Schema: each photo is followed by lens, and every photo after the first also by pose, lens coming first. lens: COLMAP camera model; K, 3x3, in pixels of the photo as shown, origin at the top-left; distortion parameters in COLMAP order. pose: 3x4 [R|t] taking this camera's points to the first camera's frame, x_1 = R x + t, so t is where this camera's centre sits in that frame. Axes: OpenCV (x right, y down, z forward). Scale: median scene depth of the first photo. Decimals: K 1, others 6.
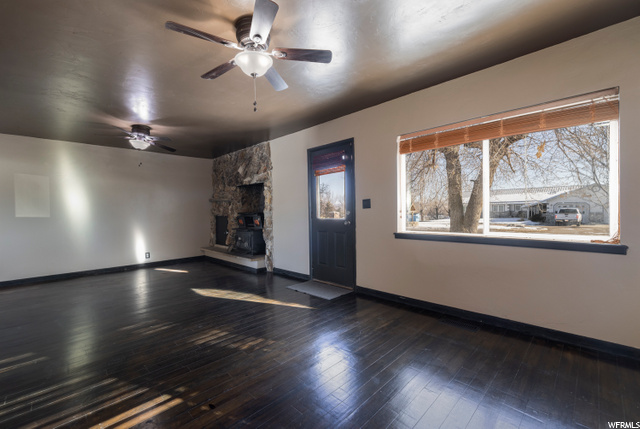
lens RADIAL K [[268.5, 0, 320.0], [0, 268.5, 214.5], [0, 0, 1]] dist [-0.000712, -0.000017]
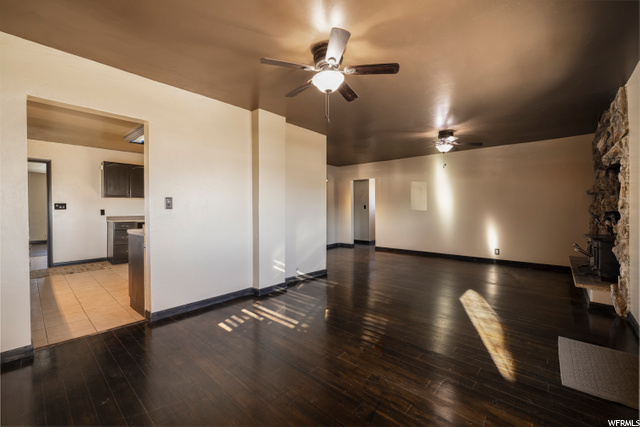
lens RADIAL K [[266.0, 0, 318.7], [0, 266.0, 210.3], [0, 0, 1]] dist [-0.000973, -0.000156]
pose [[0.059378, 0.021489, -0.998004, 0.337604], [-0.014827, 0.999677, 0.020643, -0.012565], [0.998125, 0.013572, 0.059677, 0.335877]]
